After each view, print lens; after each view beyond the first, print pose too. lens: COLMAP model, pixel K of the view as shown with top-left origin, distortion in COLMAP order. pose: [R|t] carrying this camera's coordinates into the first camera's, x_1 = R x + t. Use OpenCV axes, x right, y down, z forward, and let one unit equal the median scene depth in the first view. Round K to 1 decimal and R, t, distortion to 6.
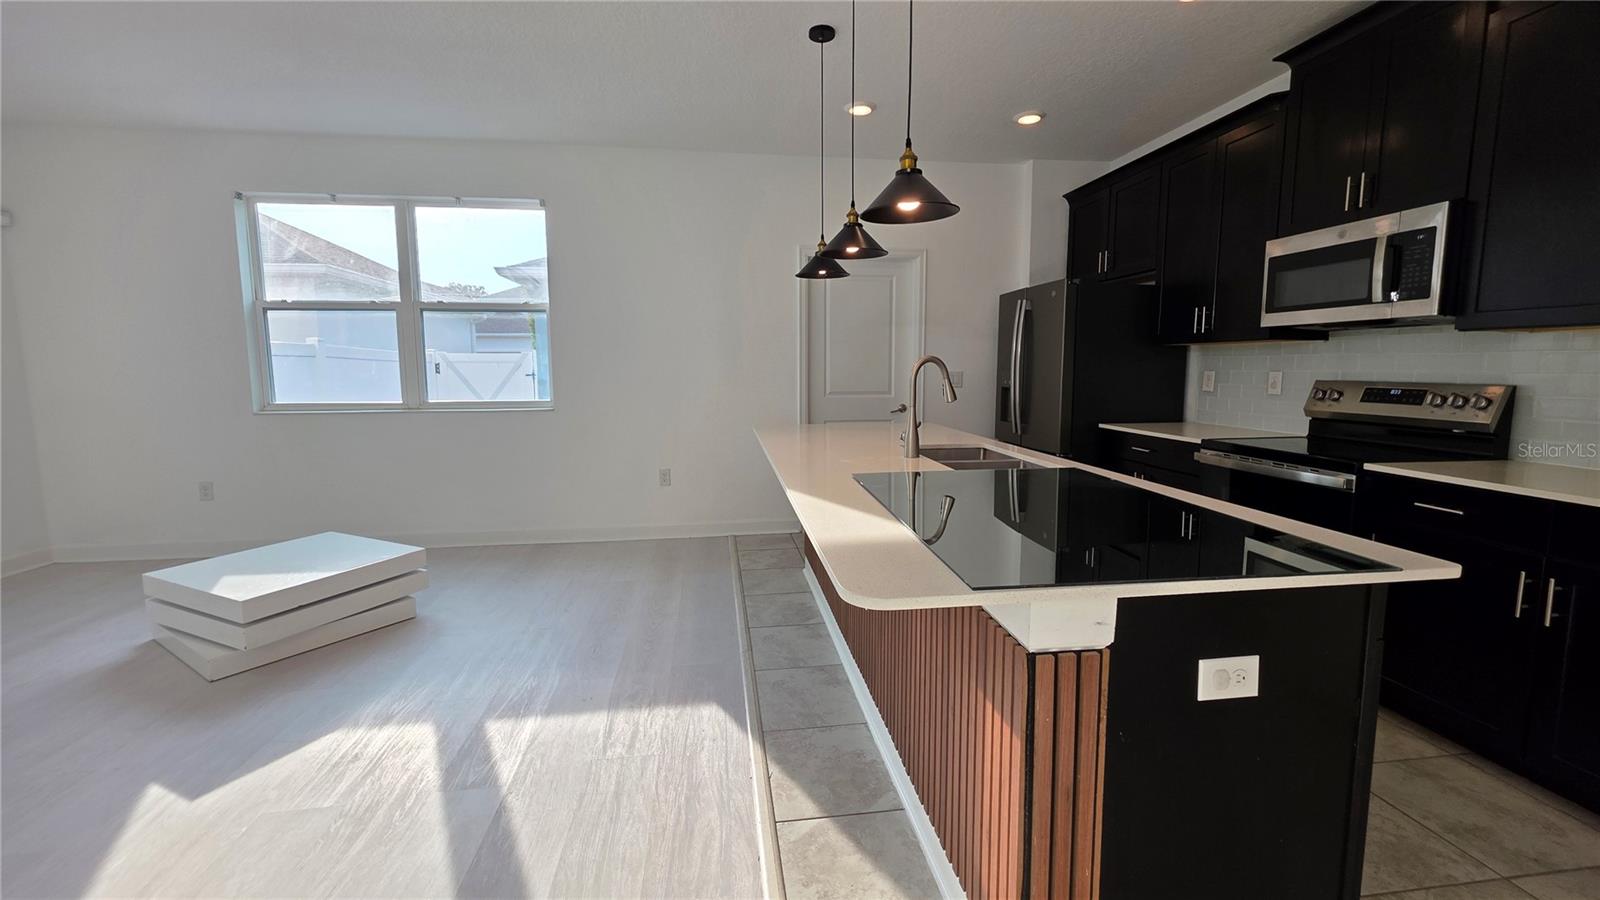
lens RADIAL K [[641.8, 0, 800.1], [0, 641.8, 435.1], [0, 0, 1]] dist [0.000586, -0.000215]
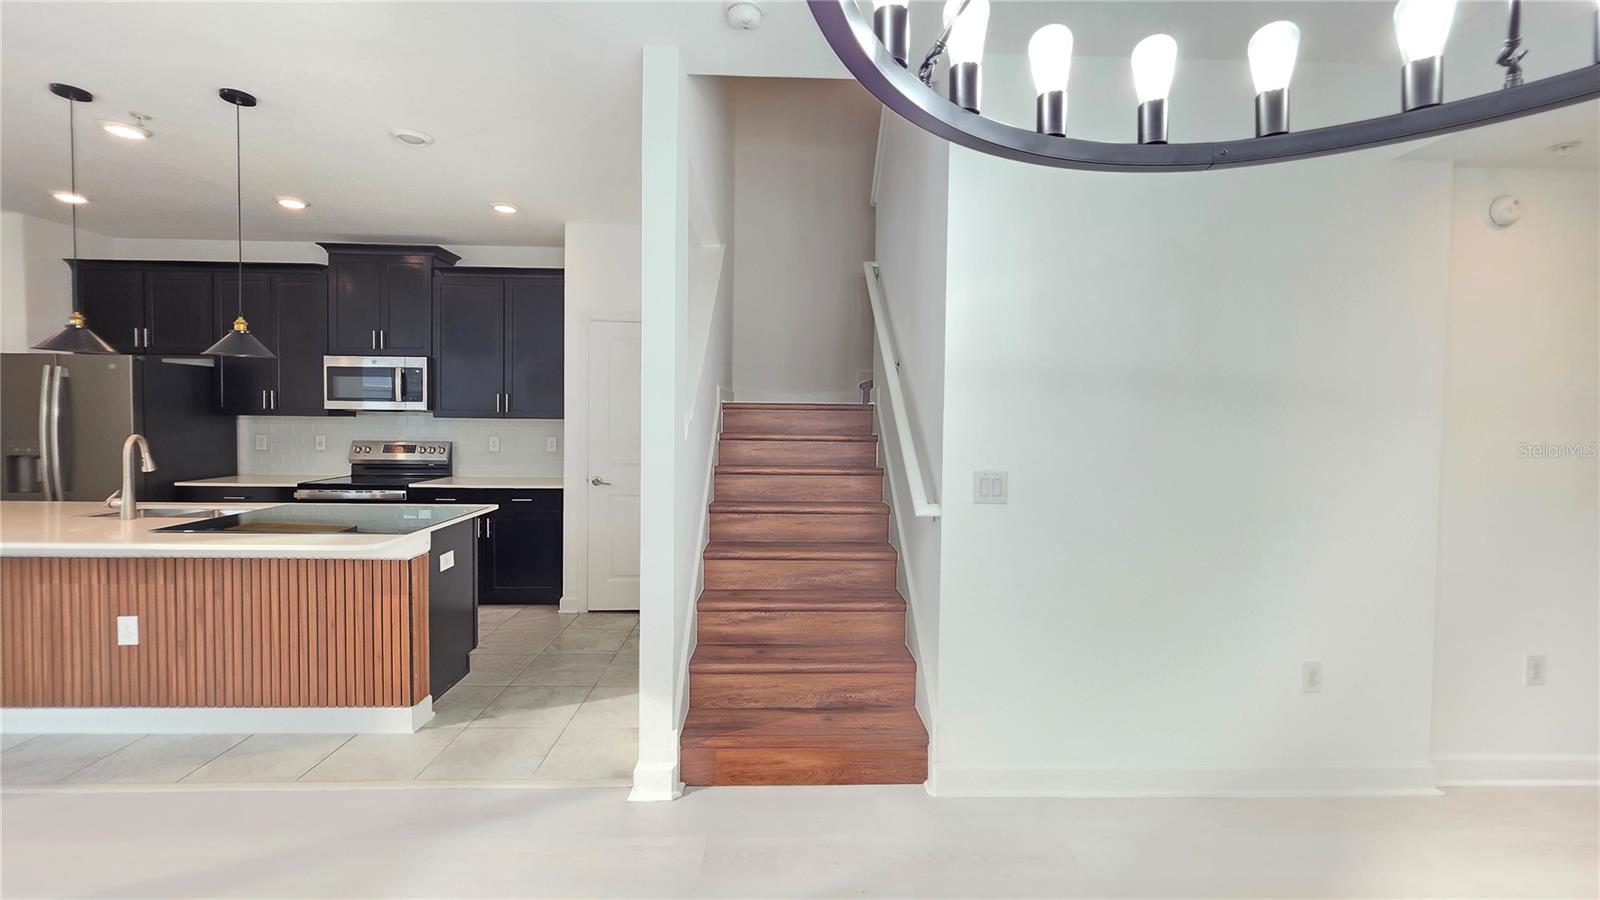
lens RADIAL K [[641.8, 0, 800.1], [0, 641.8, 435.1], [0, 0, 1]] dist [0.000586, -0.000215]
pose [[0.100615, -0.026437, 0.994574, -0.755238], [0.095490, 0.995289, 0.016796, -0.019170], [-0.990332, 0.093282, 0.102665, -0.321508]]
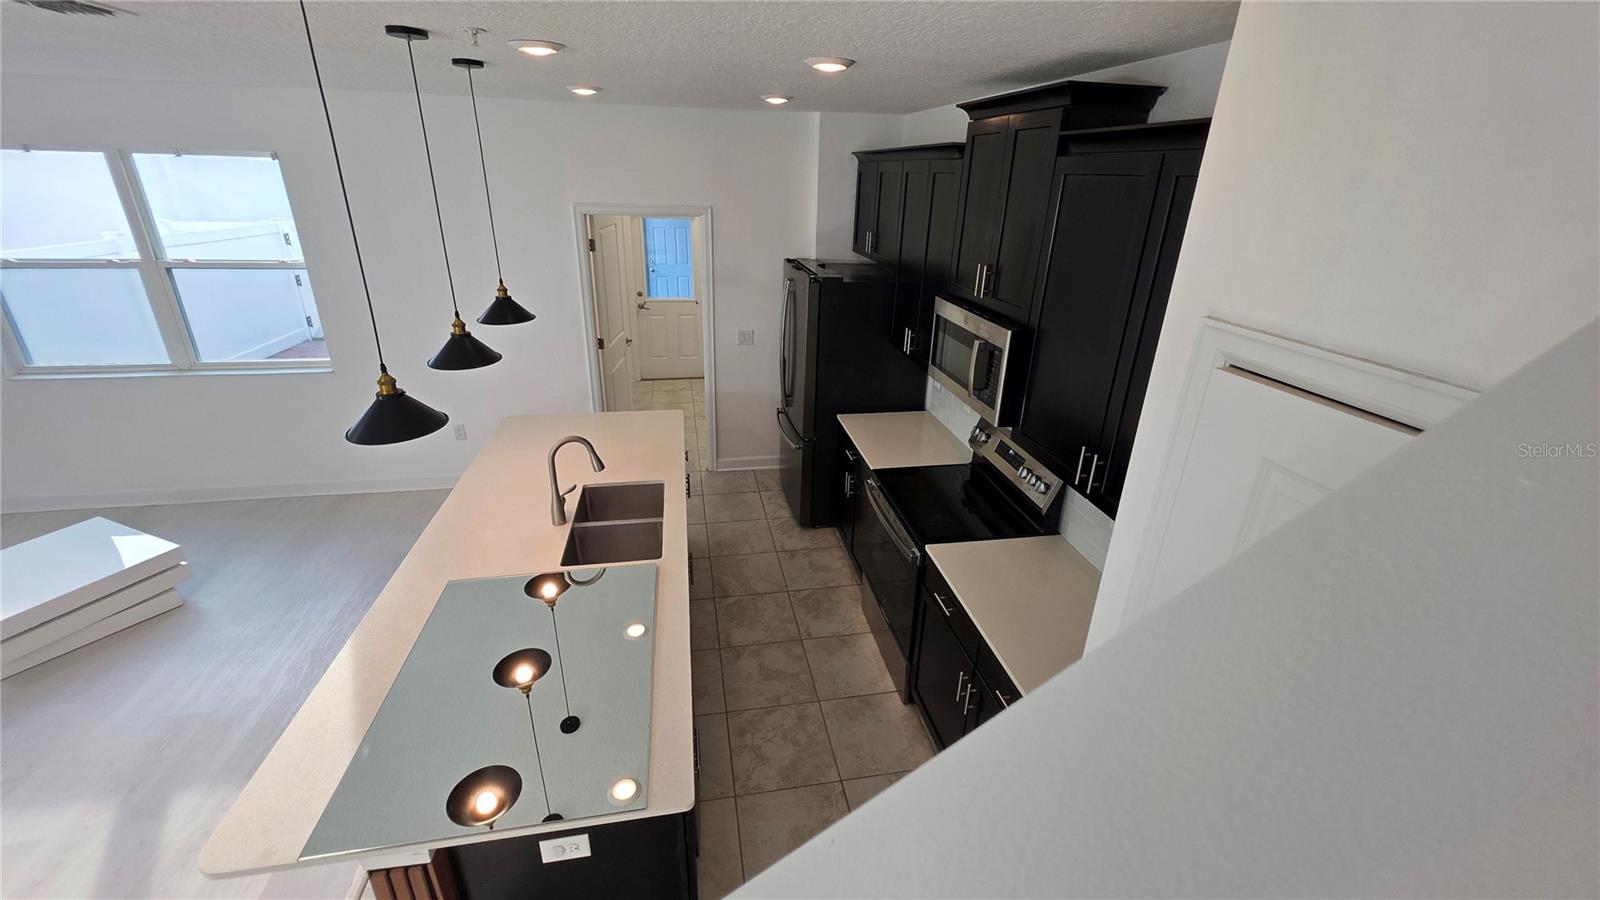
lens RADIAL K [[644.5, 0, 803.9], [0, 644.5, 435.8], [0, 0, 1]] dist [-0.000525, -0.000078]
pose [[0.998036, 0.005884, 0.062366, 0.453454], [-0.022915, 0.960869, 0.276054, -0.372309], [-0.058301, -0.276941, 0.959117, -0.058853]]
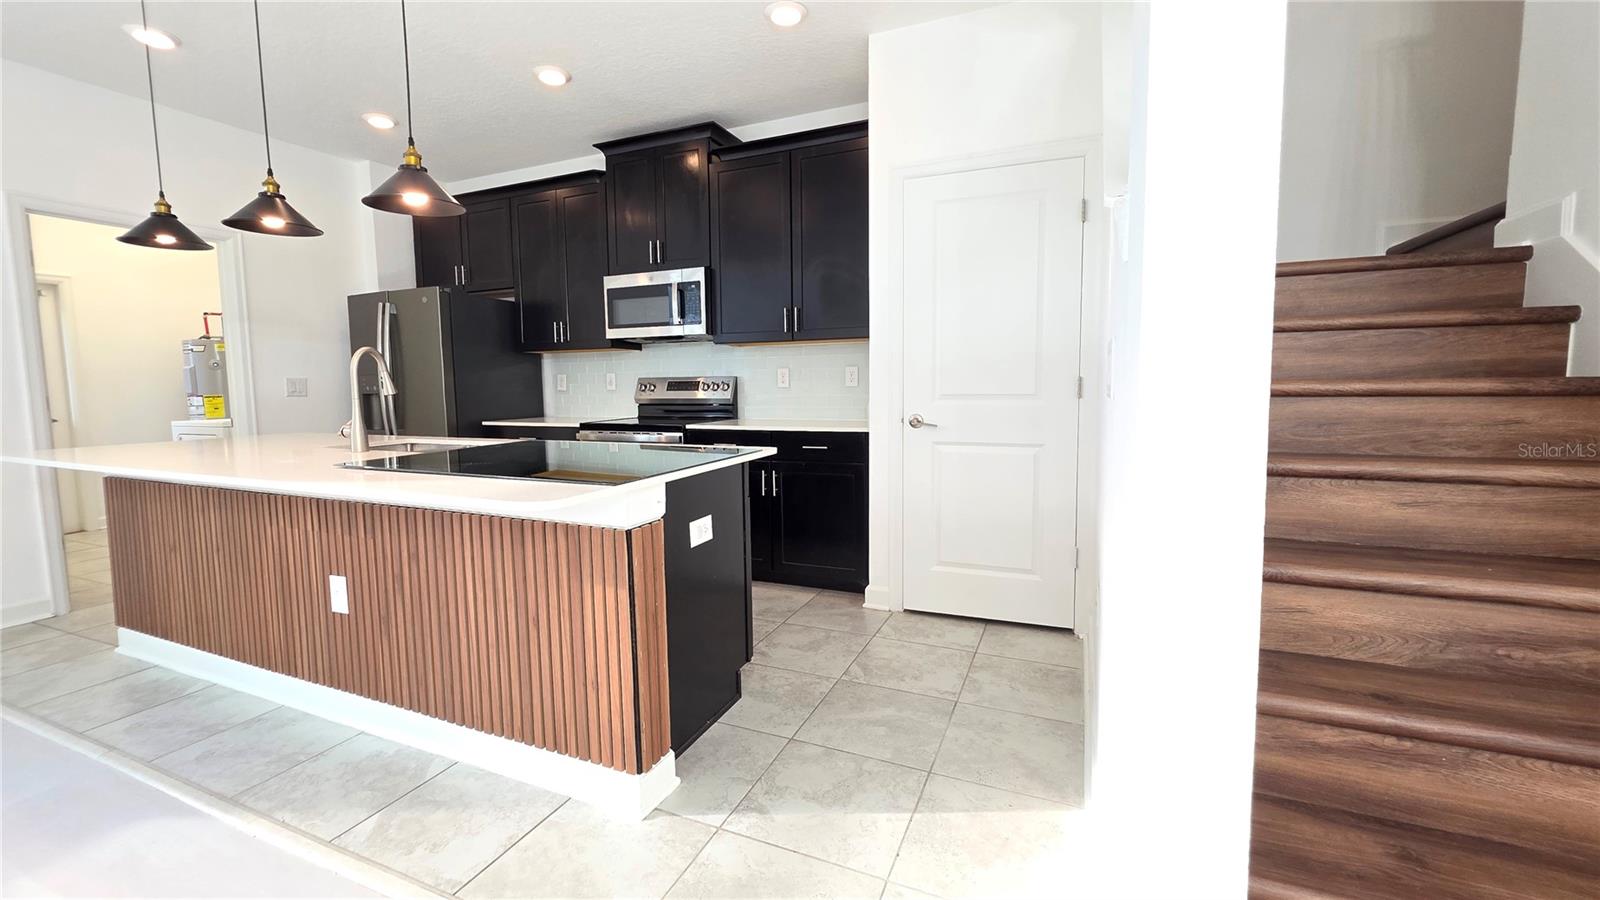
lens RADIAL K [[641.8, 0, 800.1], [0, 641.8, 435.1], [0, 0, 1]] dist [0.000586, -0.000215]
pose [[0.518367, -0.075661, 0.851805, -0.255230], [0.104692, 0.994200, 0.024598, 0.046919], [-0.848726, 0.076426, 0.523282, -0.051377]]
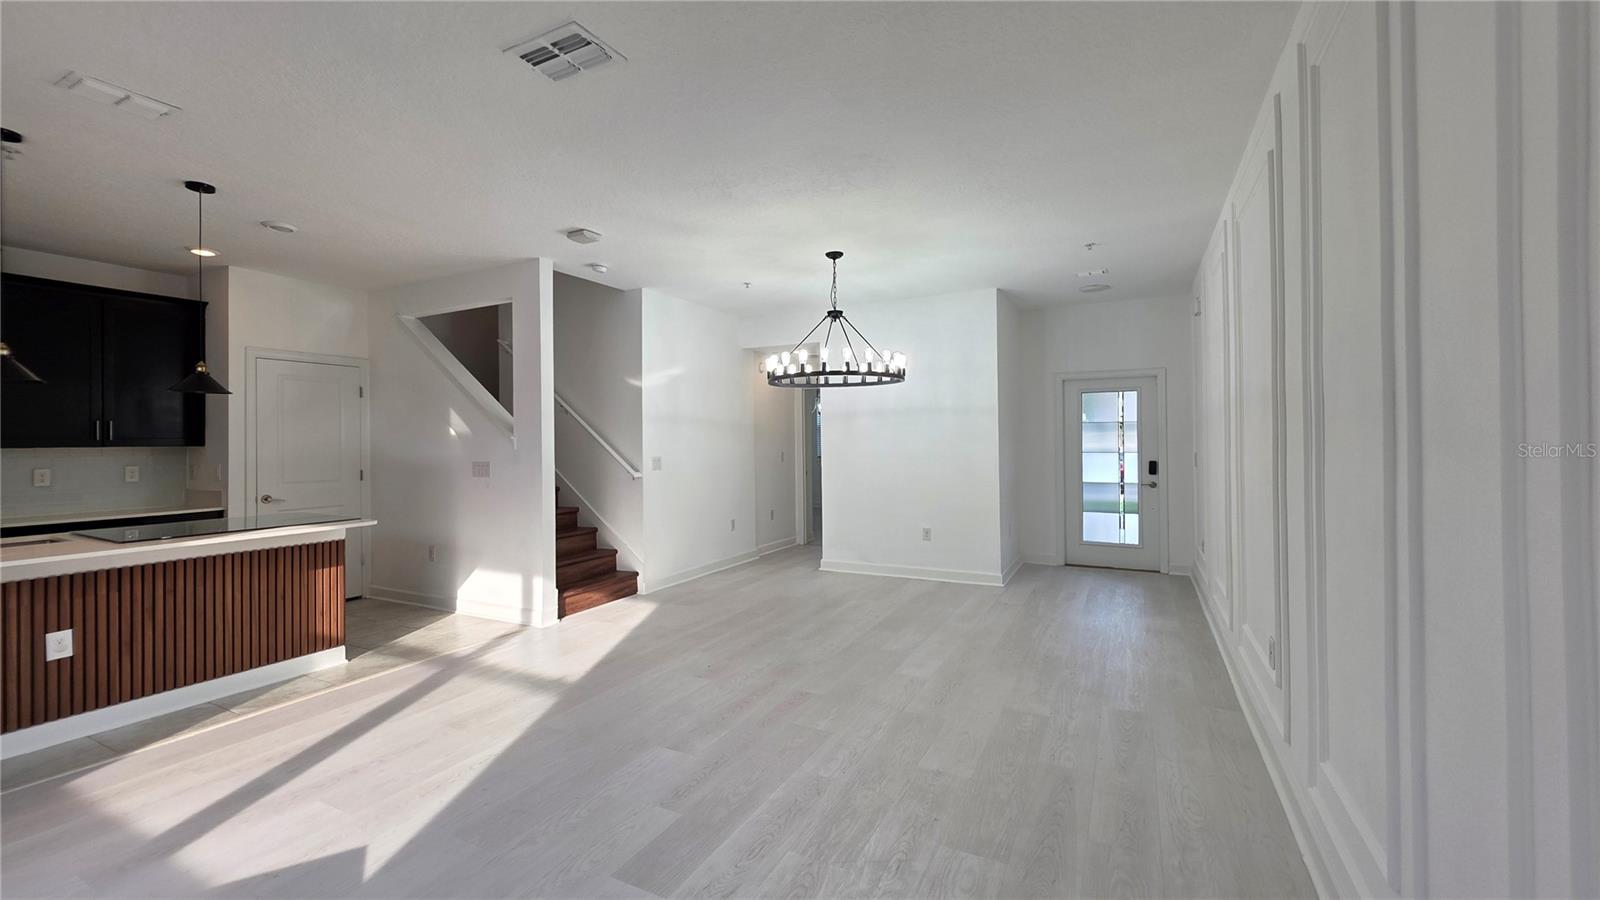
lens RADIAL K [[644.5, 0, 803.9], [0, 644.5, 435.8], [0, 0, 1]] dist [-0.000525, -0.000078]
pose [[-0.820790, 0.017433, 0.570964, -1.457694], [0.076779, 0.993831, 0.080029, -0.127706], [-0.566046, 0.109525, -0.817065, 0.911299]]
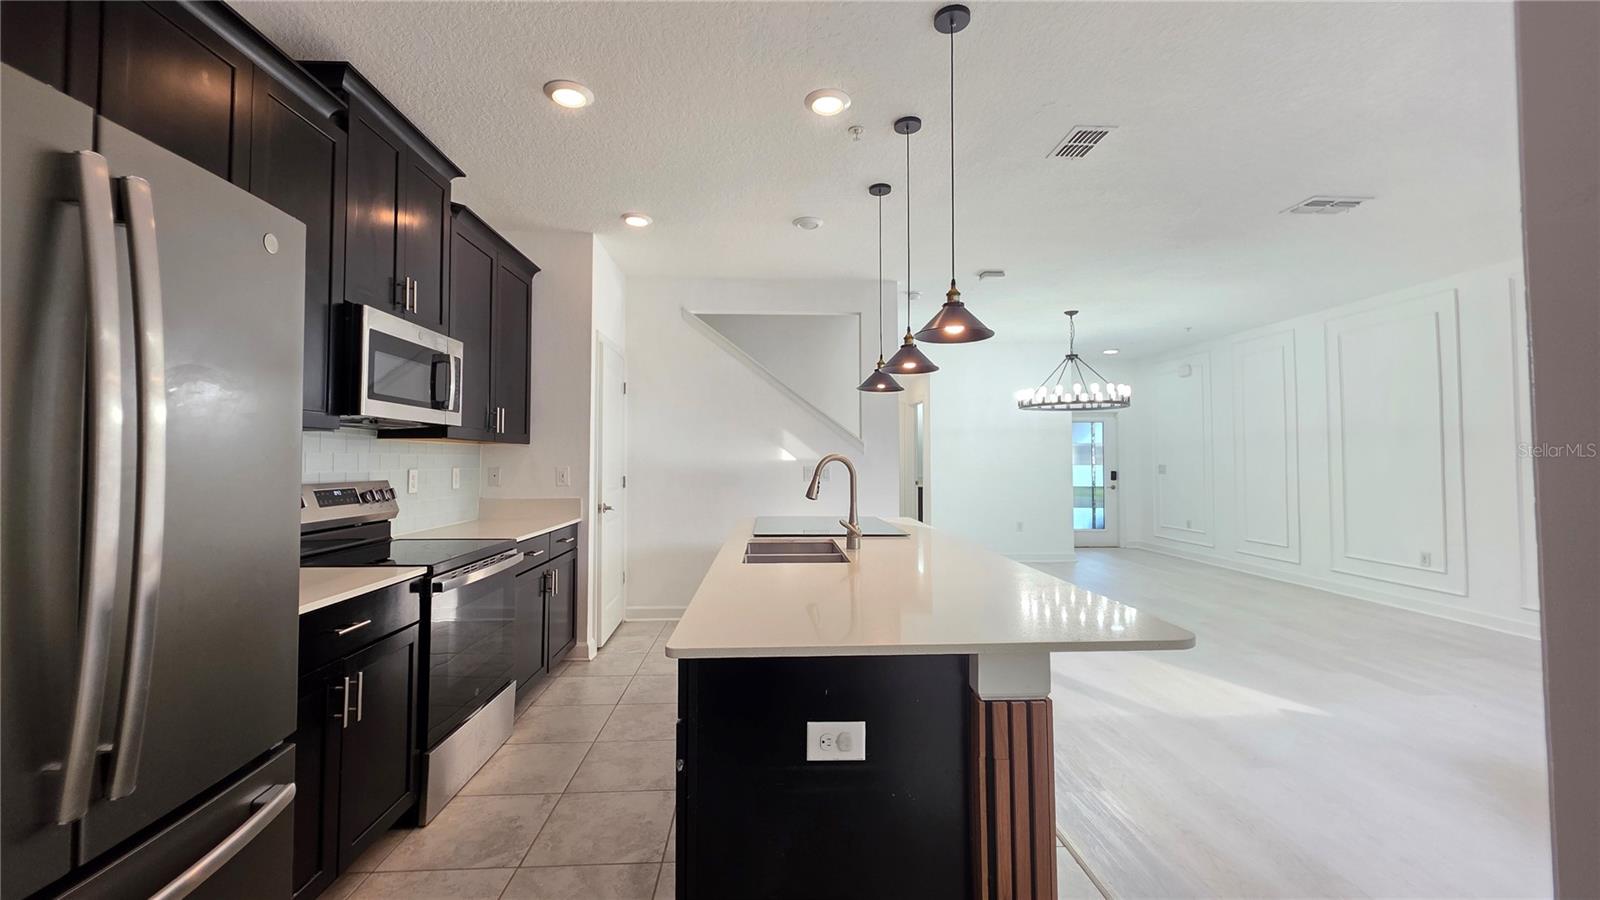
lens RADIAL K [[641.8, 0, 800.1], [0, 641.8, 435.1], [0, 0, 1]] dist [0.000586, -0.000215]
pose [[-0.996795, 0.005310, 0.079816, 0.151026], [0.010963, 0.997447, 0.070559, -0.197360], [-0.079237, 0.071207, -0.994309, 1.752463]]
